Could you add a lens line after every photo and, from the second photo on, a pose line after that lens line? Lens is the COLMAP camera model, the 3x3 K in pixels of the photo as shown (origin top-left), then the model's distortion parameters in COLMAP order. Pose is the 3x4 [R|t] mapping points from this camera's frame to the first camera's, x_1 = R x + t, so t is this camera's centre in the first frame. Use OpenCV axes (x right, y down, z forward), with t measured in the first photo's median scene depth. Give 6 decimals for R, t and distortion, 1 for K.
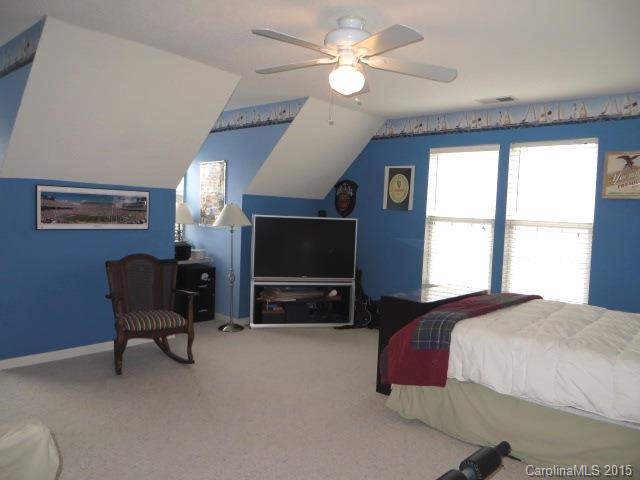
lens RADIAL K [[472.0, 0, 317.5], [0, 472.0, 241.3], [0, 0, 1]] dist [-0.033189, 0.010533]
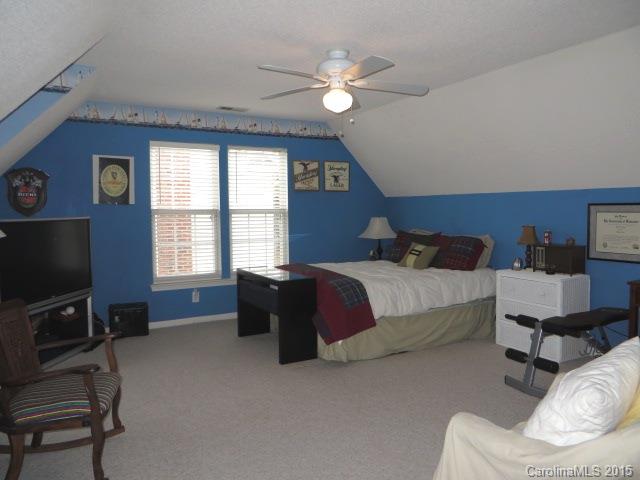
lens RADIAL K [[472.0, 0, 317.5], [0, 472.0, 238.4], [0, 0, 1]] dist [-0.033189, 0.010533]
pose [[0.326343, -0.100342, 0.939911, -0.588427], [0.077912, 0.993822, 0.079046, -0.044668], [-0.942035, 0.047435, 0.332144, 0.354374]]
